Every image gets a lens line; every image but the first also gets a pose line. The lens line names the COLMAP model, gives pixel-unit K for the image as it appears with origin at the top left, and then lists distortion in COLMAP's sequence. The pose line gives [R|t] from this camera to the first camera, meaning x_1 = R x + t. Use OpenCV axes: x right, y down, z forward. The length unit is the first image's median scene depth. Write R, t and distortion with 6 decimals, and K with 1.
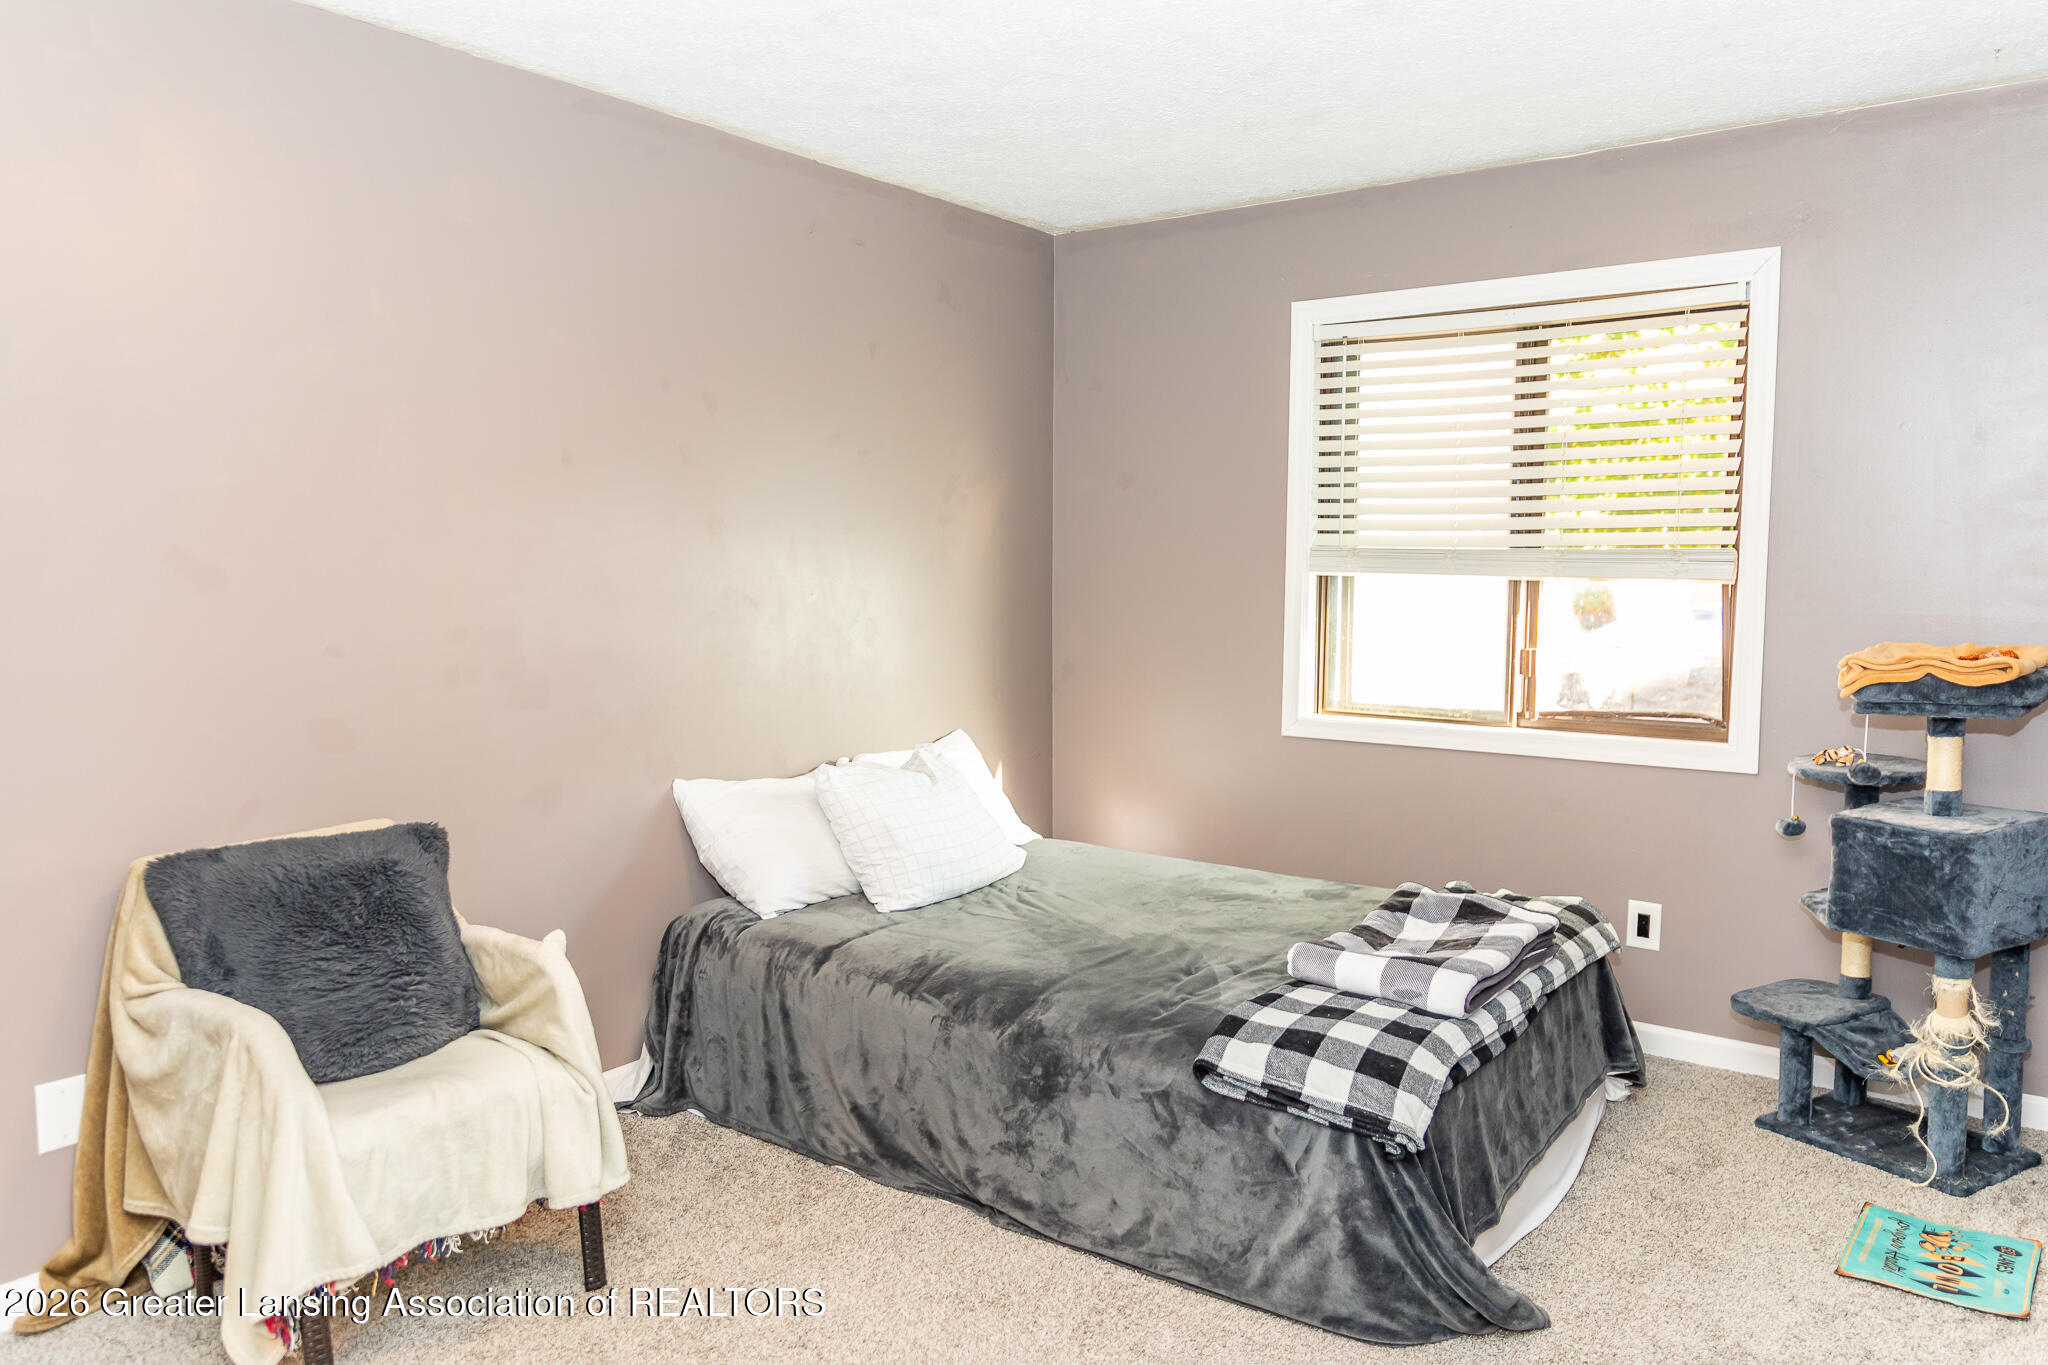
lens RADIAL K [[1401.0, 0, 1024.0], [0, 1401.0, 682.5], [0, 0, 1]] dist [0.001226, -0.002940]
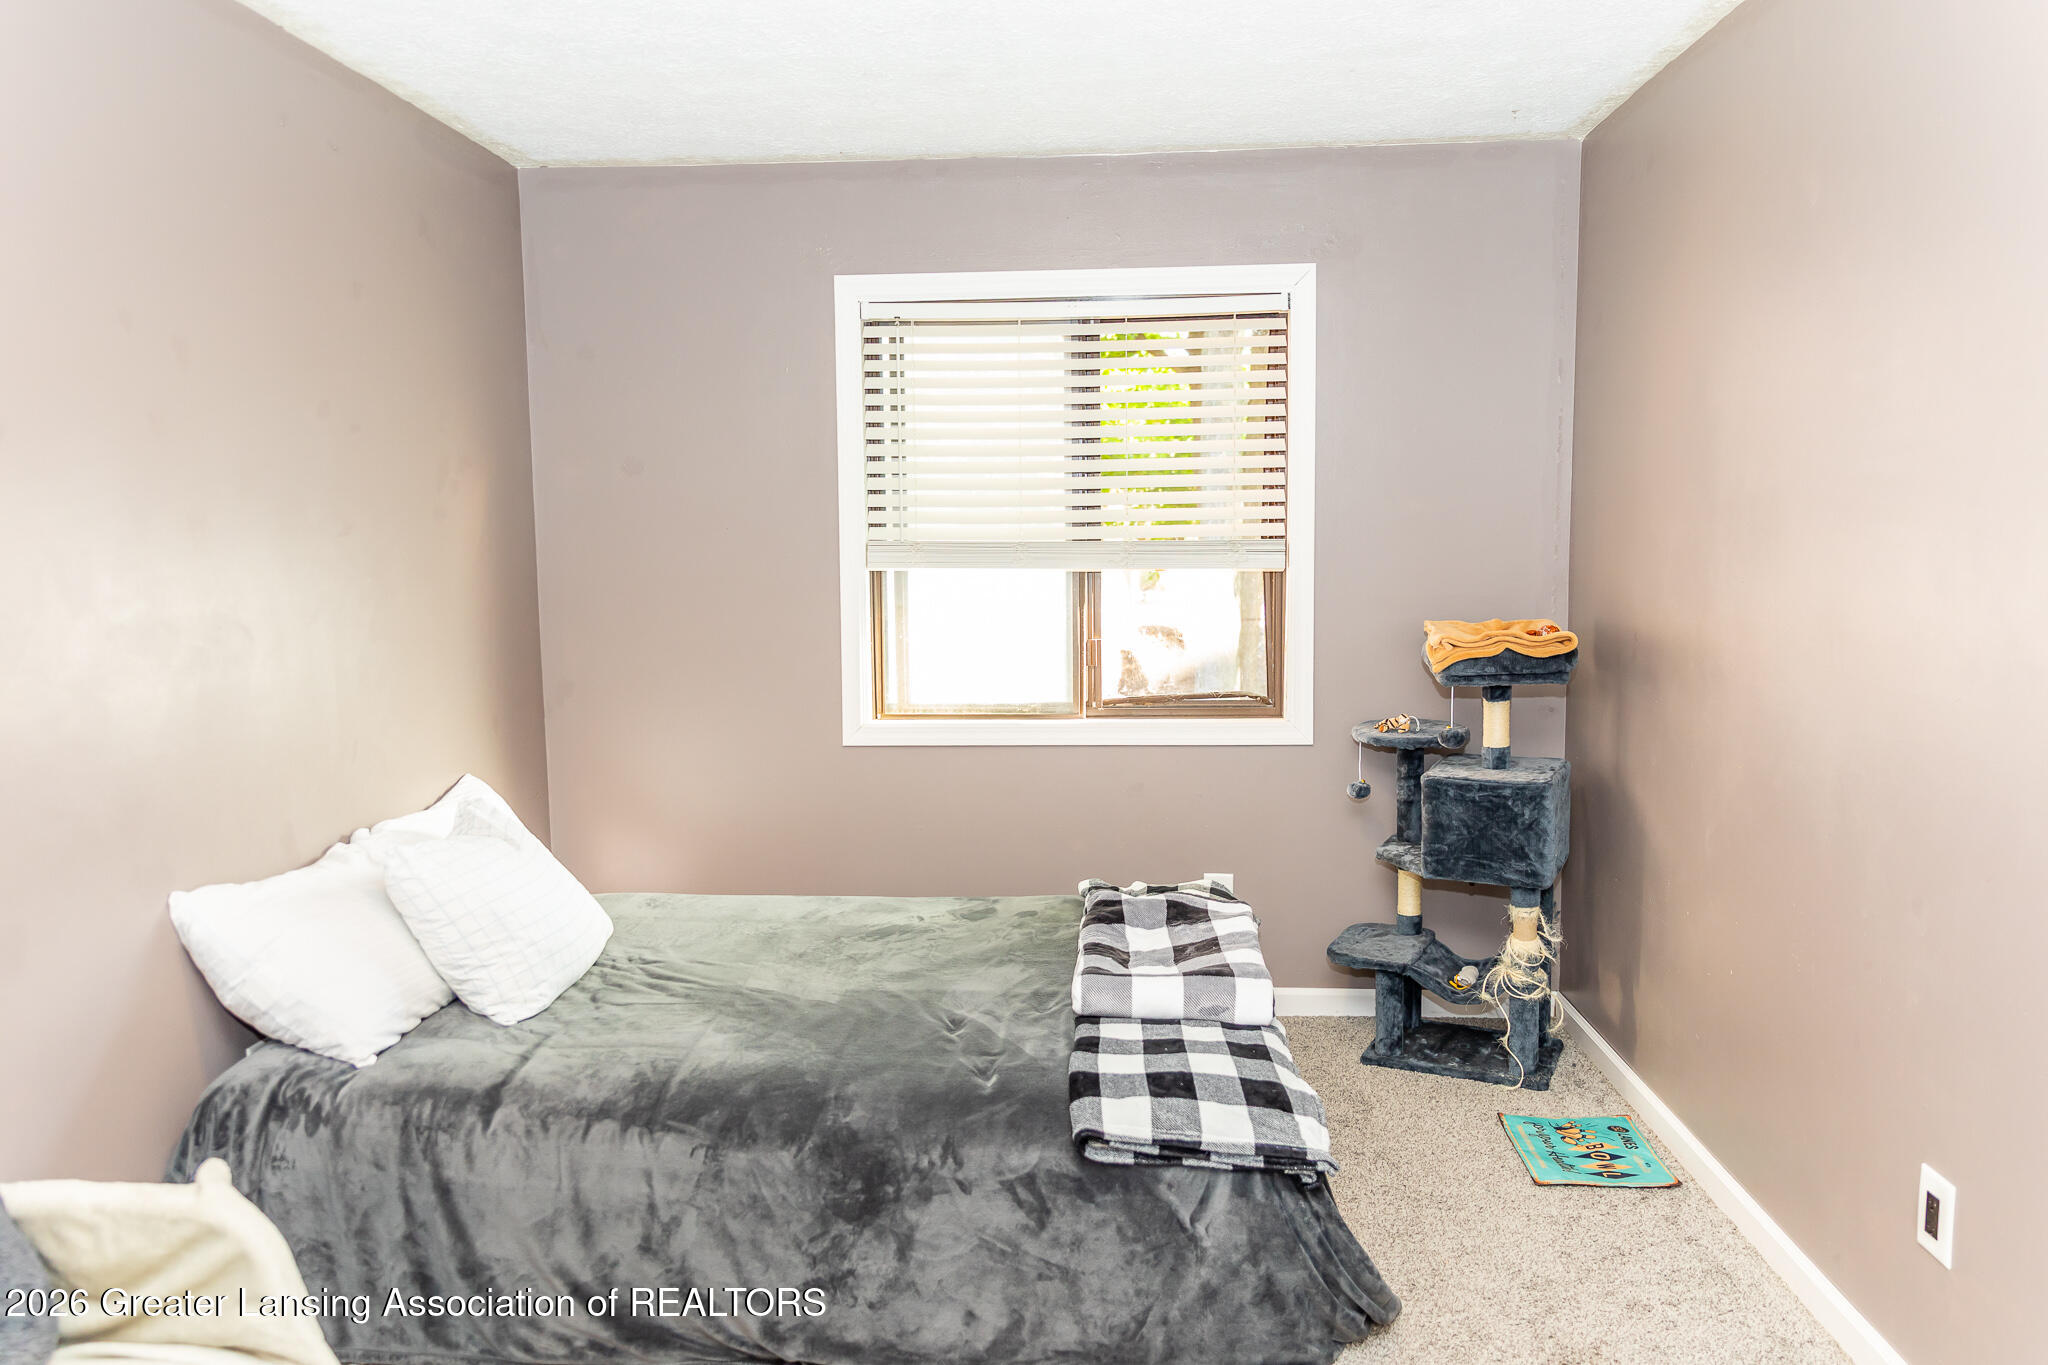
lens RADIAL K [[1416.7, 0, 1024.0], [0, 1416.7, 682.5], [0, 0, 1]] dist [0.005403, -0.002083]
pose [[0.847837, -0.067296, 0.525970, -0.301999], [0.060163, 0.997717, 0.030675, -0.037303], [-0.526833, 0.005637, 0.849950, 0.210810]]
